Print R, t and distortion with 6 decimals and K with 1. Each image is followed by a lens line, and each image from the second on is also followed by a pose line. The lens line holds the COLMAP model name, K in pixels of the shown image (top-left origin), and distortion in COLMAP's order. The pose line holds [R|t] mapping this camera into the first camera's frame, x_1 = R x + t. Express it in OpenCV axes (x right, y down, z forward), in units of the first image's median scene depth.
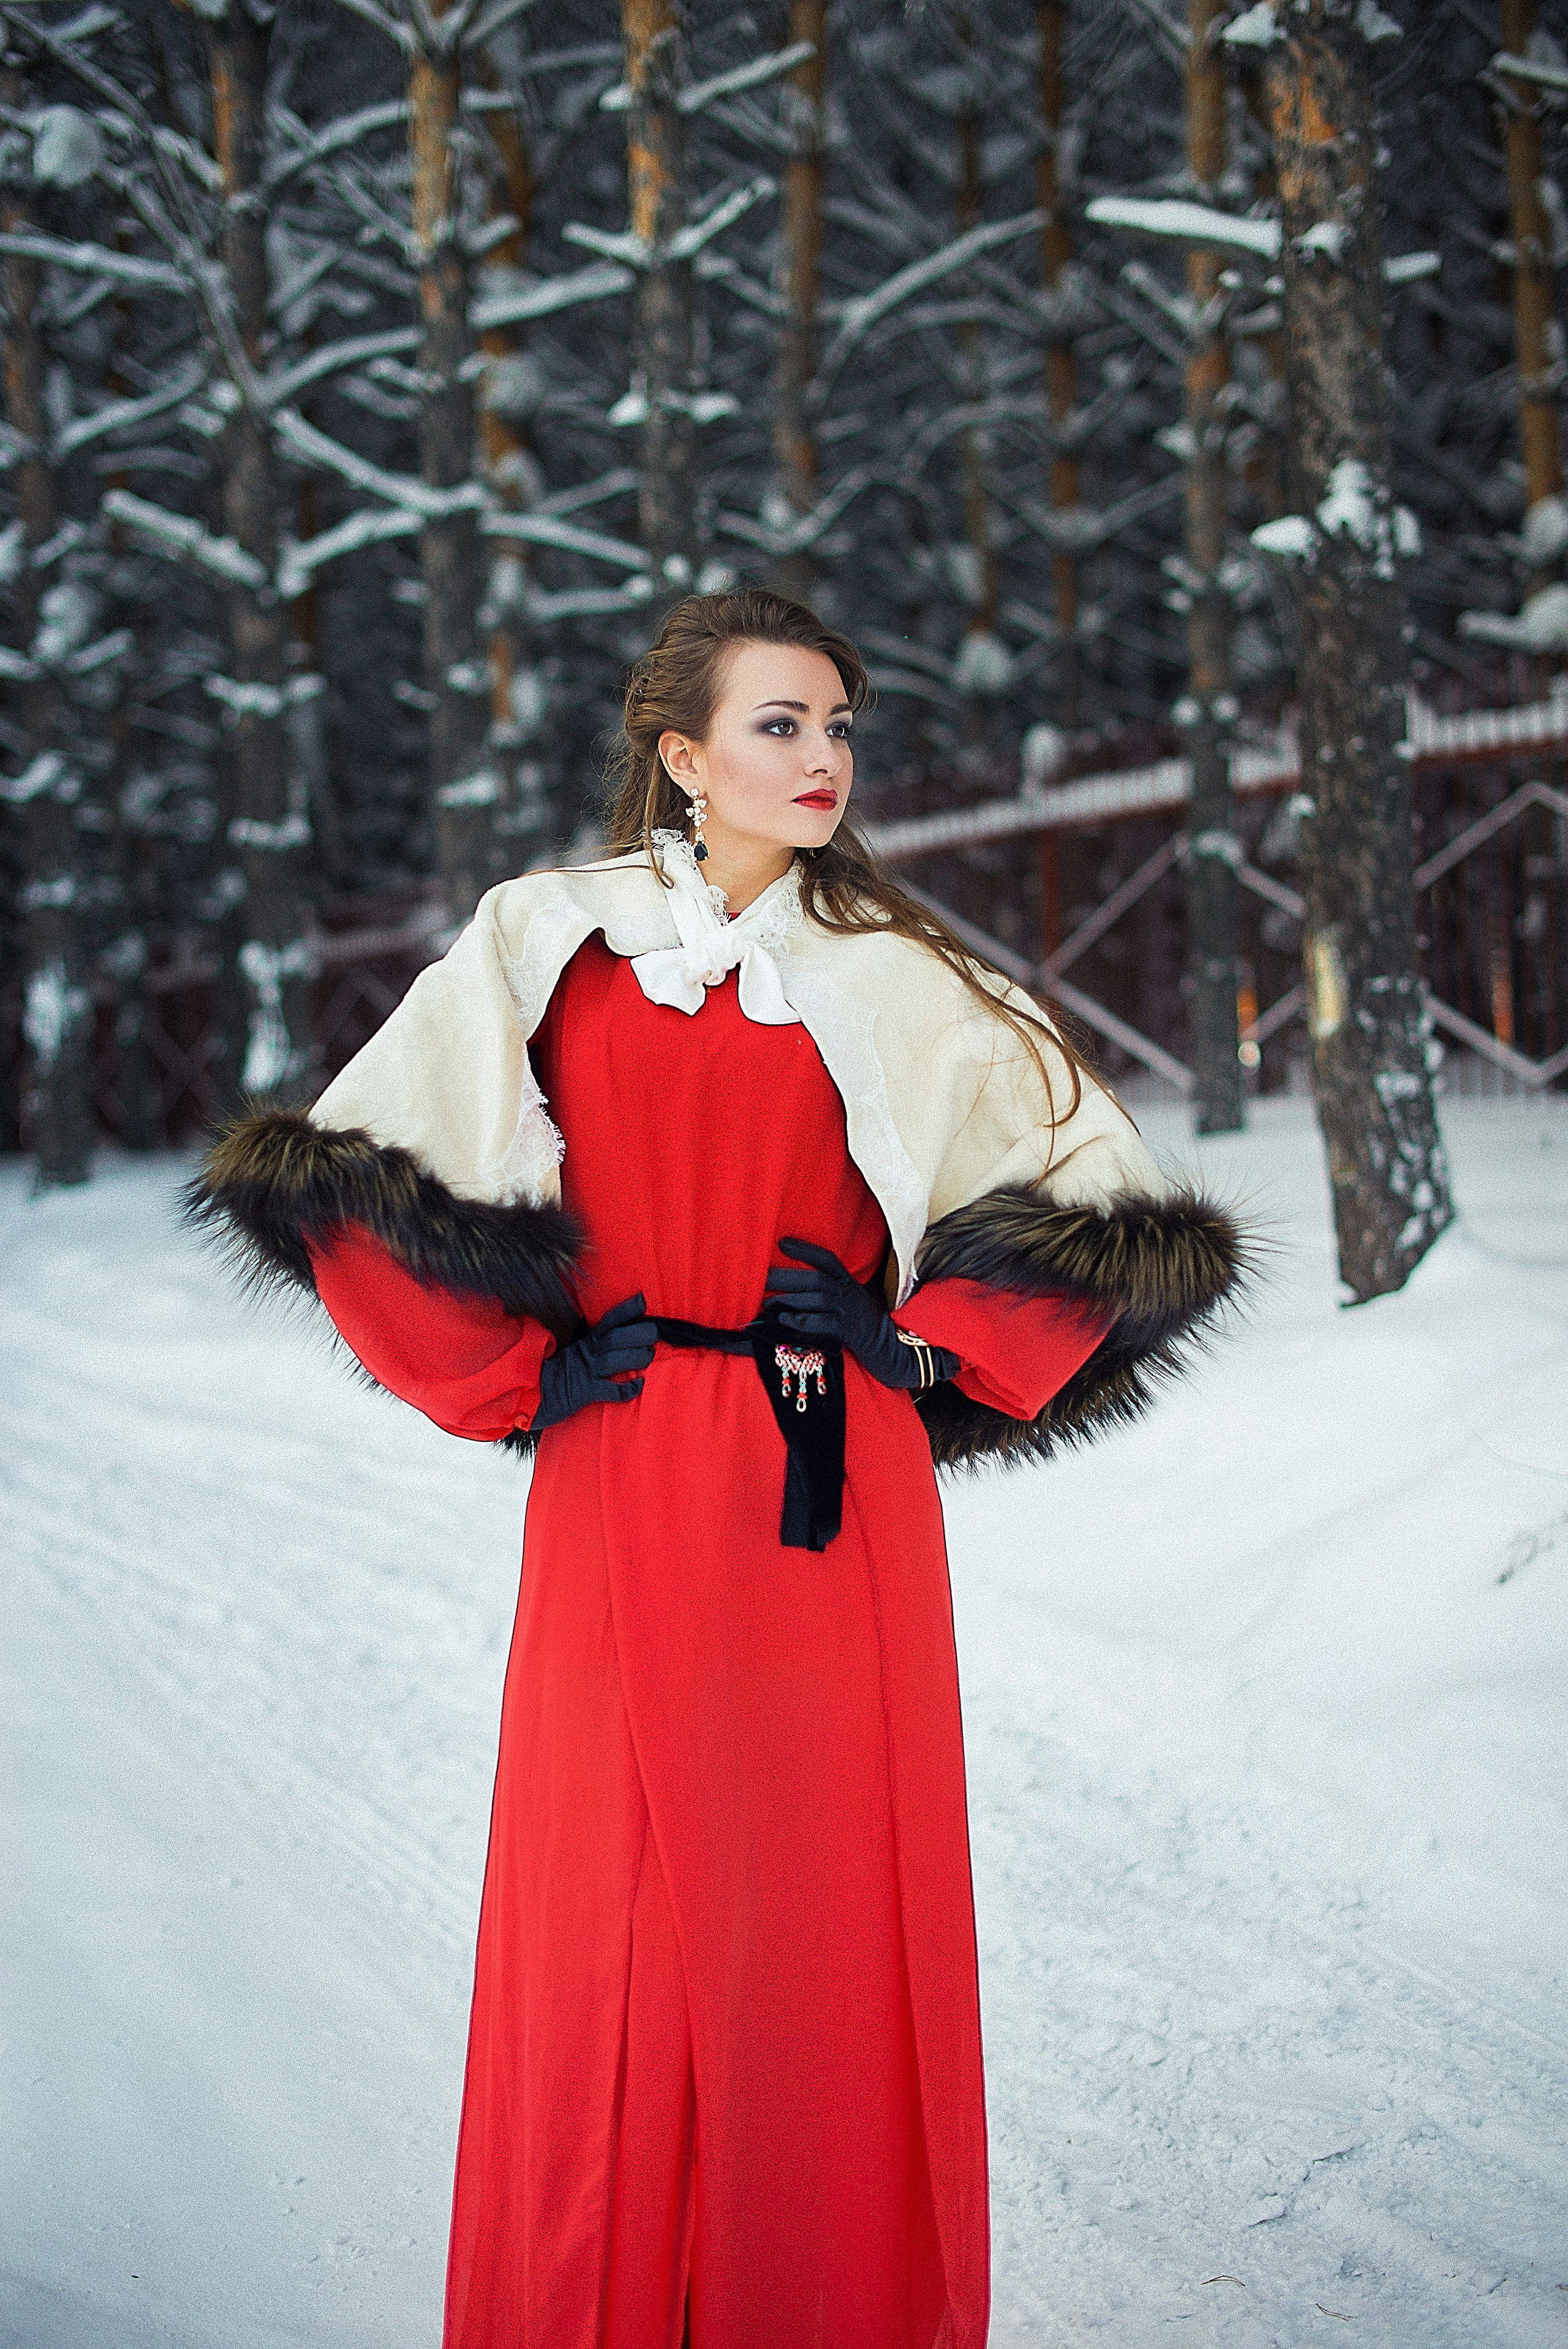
lens RADIAL K [[3408.7, 0, 784.0], [0, 3408.7, 1174.5], [0, 0, 1]] dist [-0.123920, 0.050274]
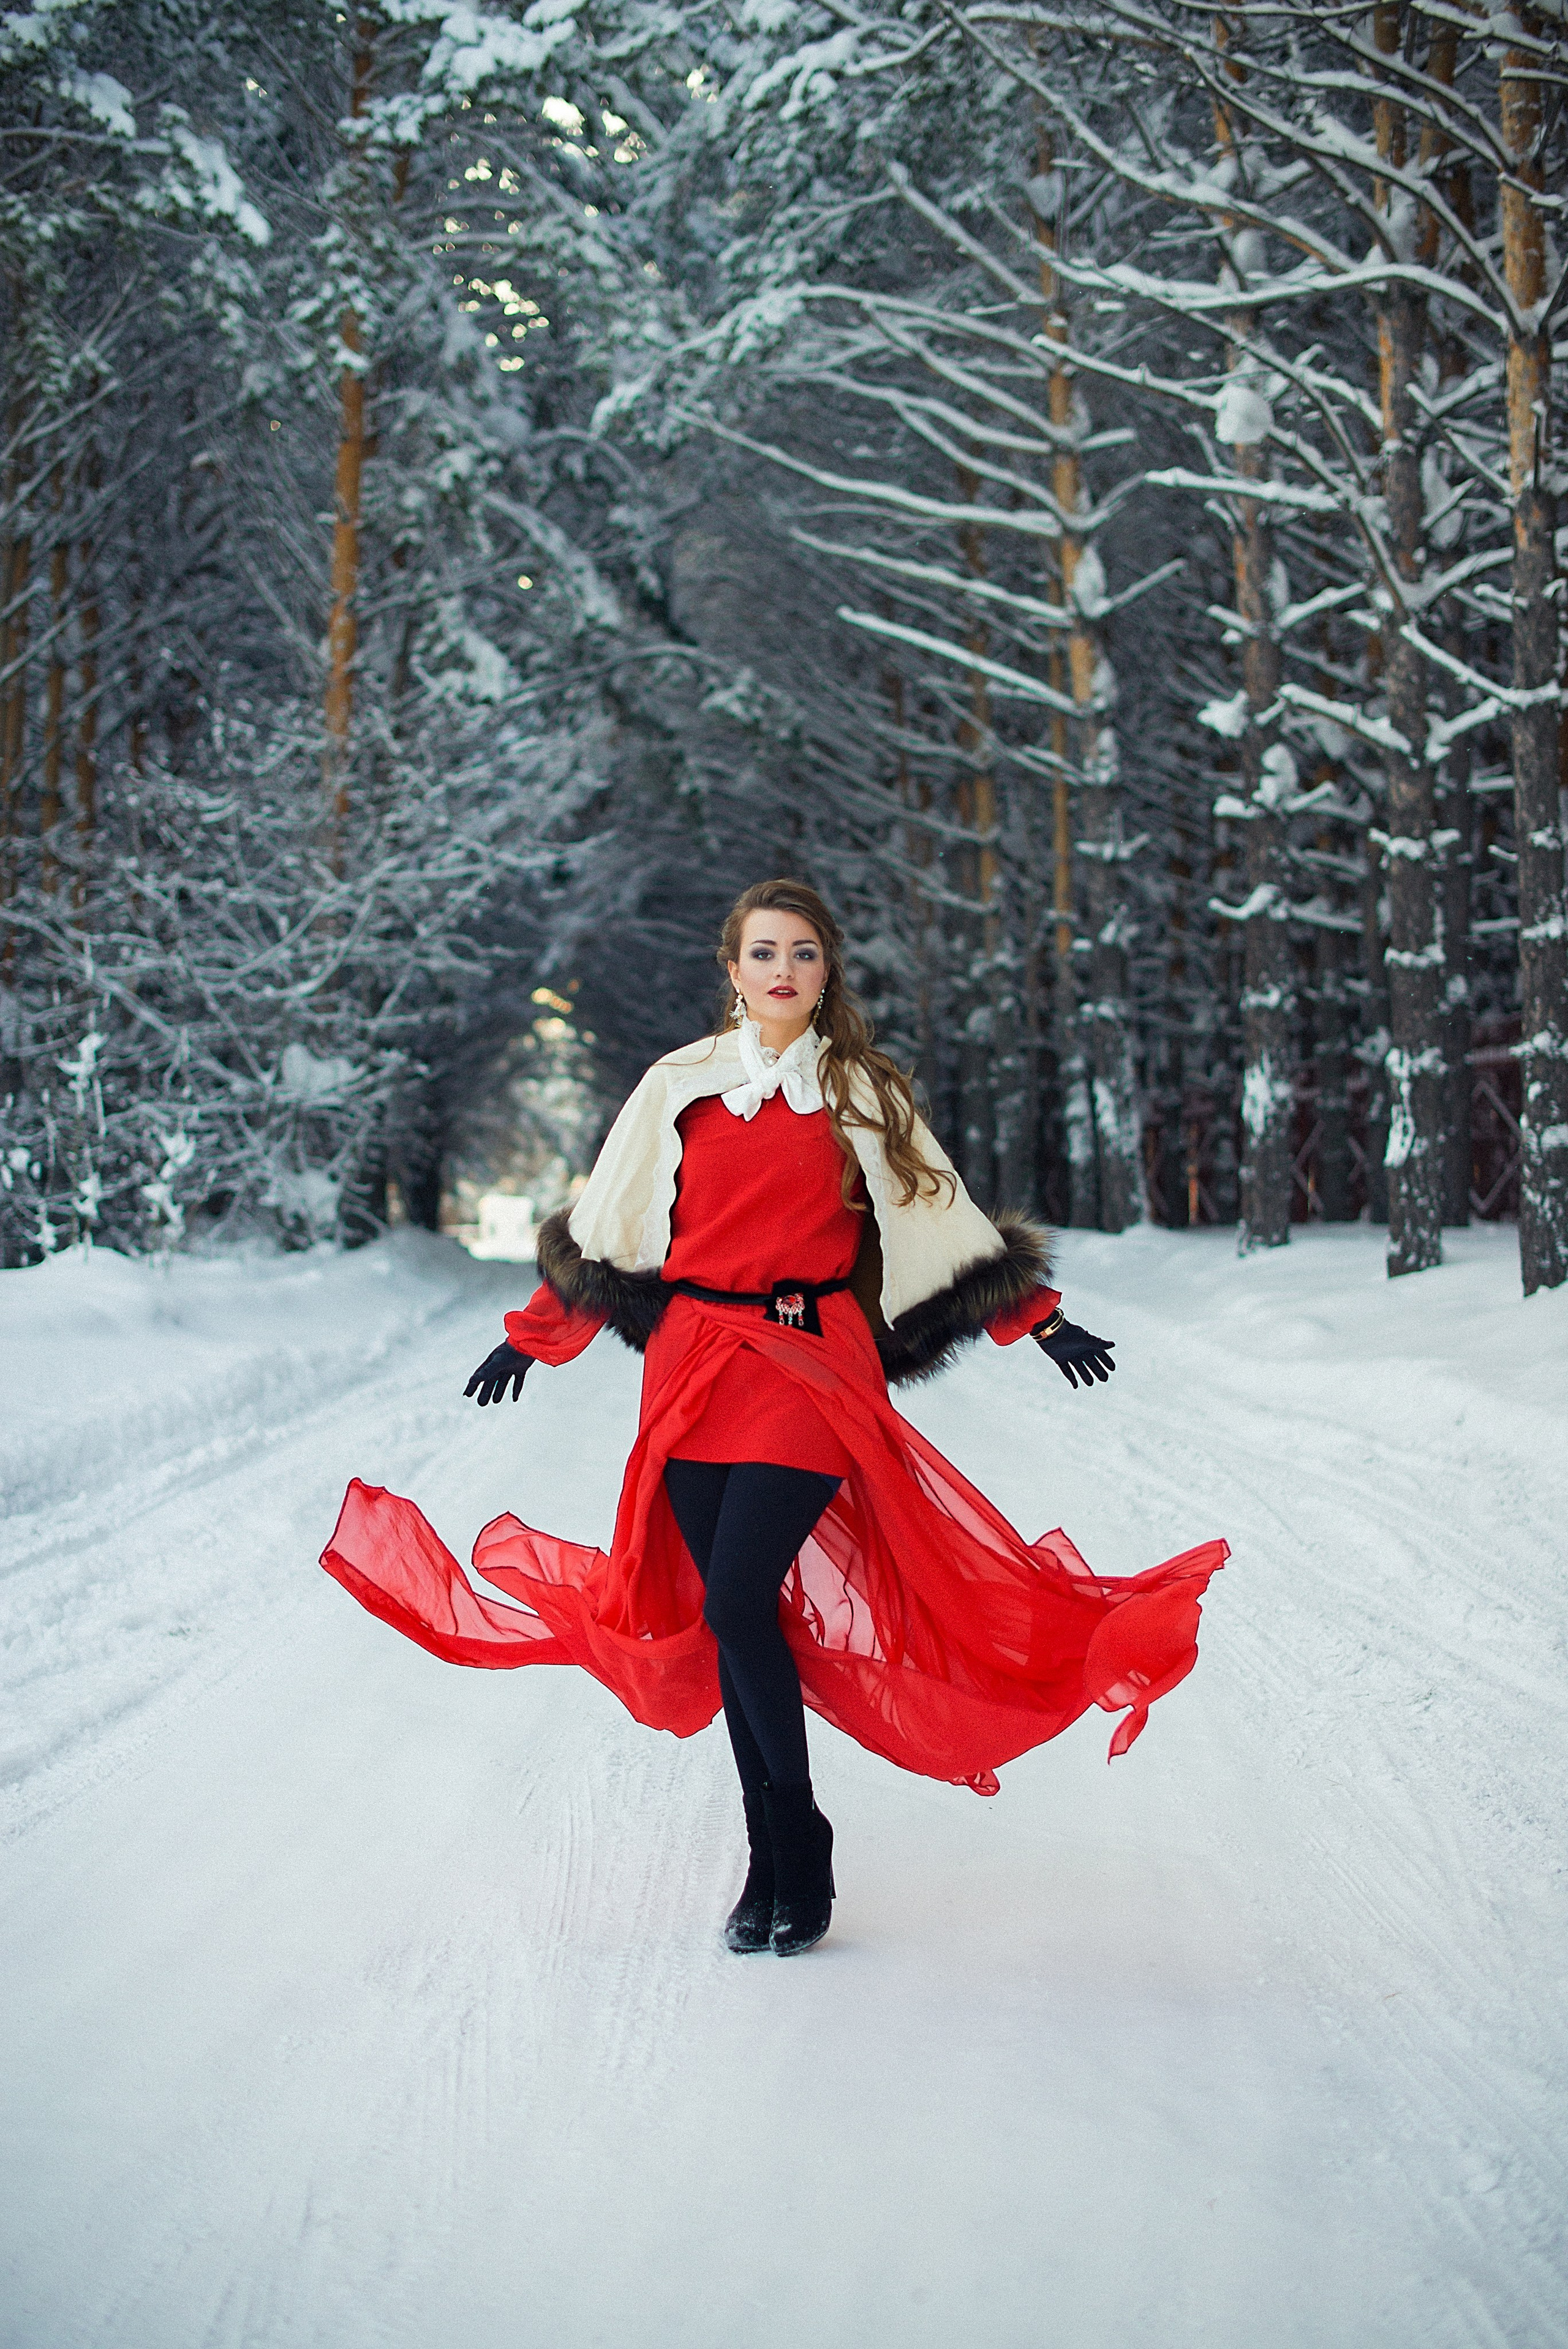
lens RADIAL K [[3408.7, 0, 784.0], [0, 3408.7, 1174.5], [0, 0, 1]] dist [-0.123920, 0.050274]
pose [[0.922313, 0.023881, -0.385705, 0.112220], [-0.032648, 0.999336, -0.016195, 0.004729], [0.385062, 0.027530, 0.922480, -0.210793]]
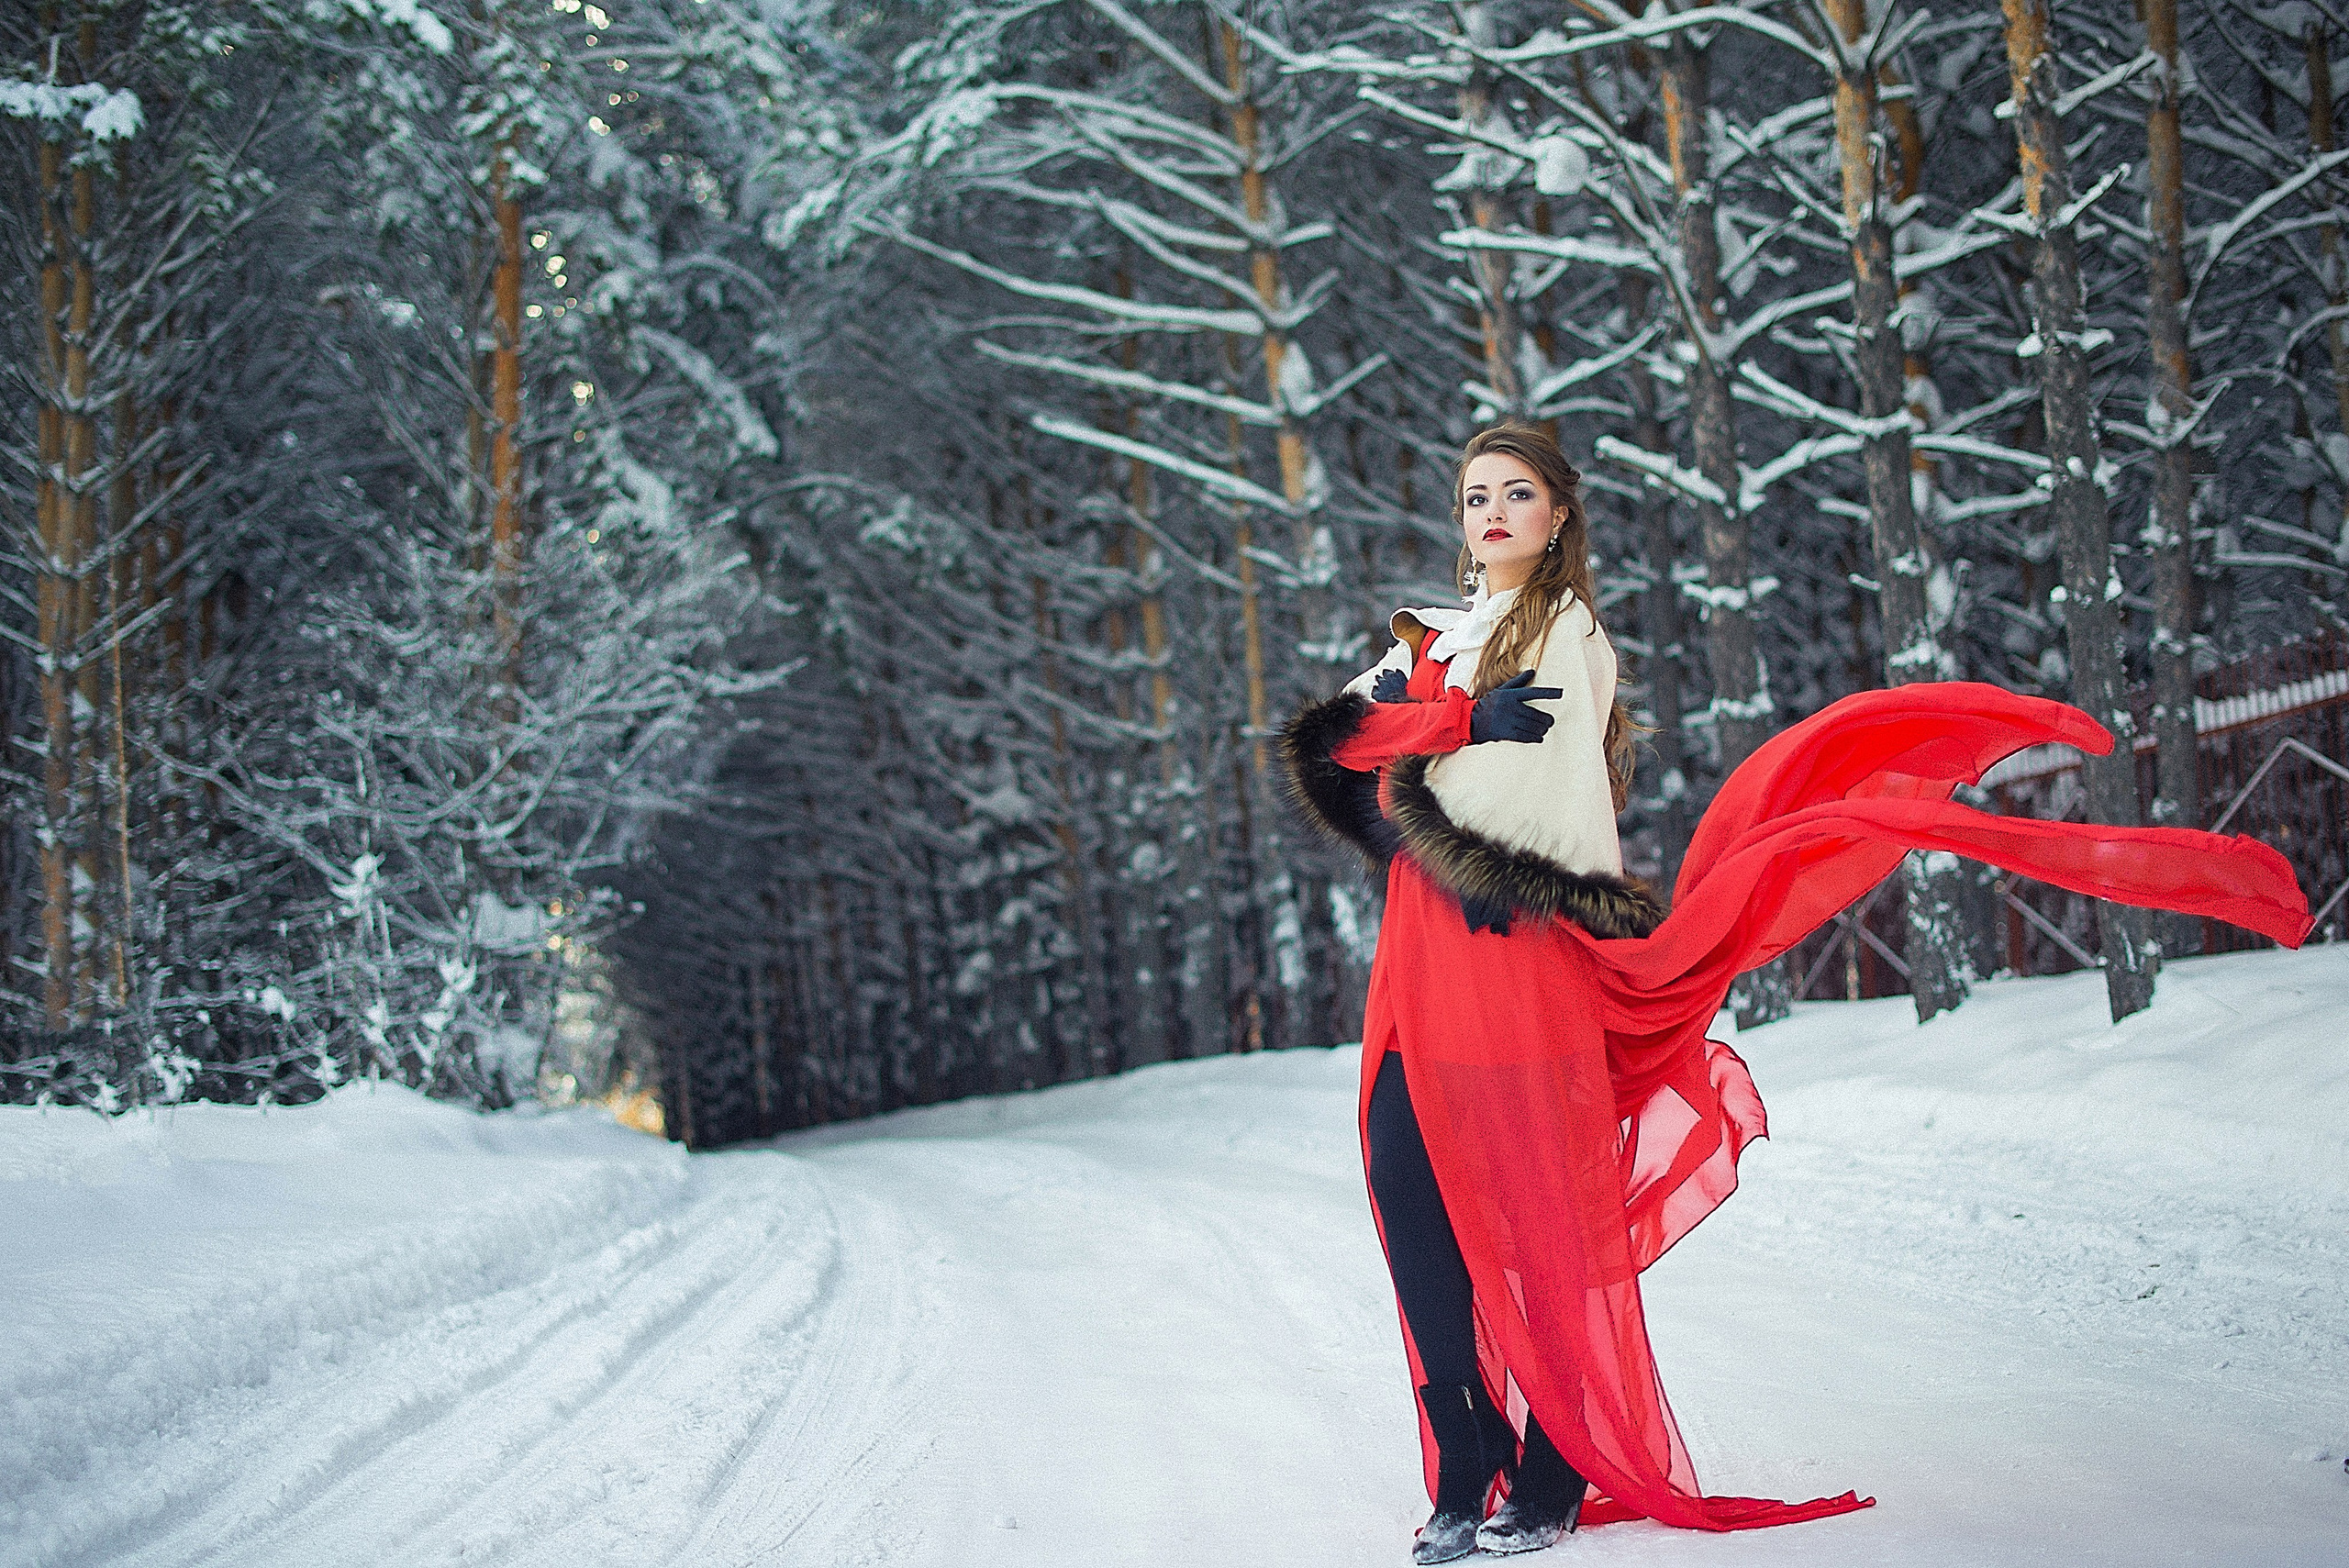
lens RADIAL K [[3606.1, 0, 1174.5], [0, 3606.1, 784.0], [0, 0, 1]] dist [-0.130929, 0.020376]
pose [[0.959791, -0.051317, -0.275987, 0.006332], [0.023862, 0.994505, -0.101934, 0.052077], [0.279701, 0.091249, 0.955741, -0.275541]]
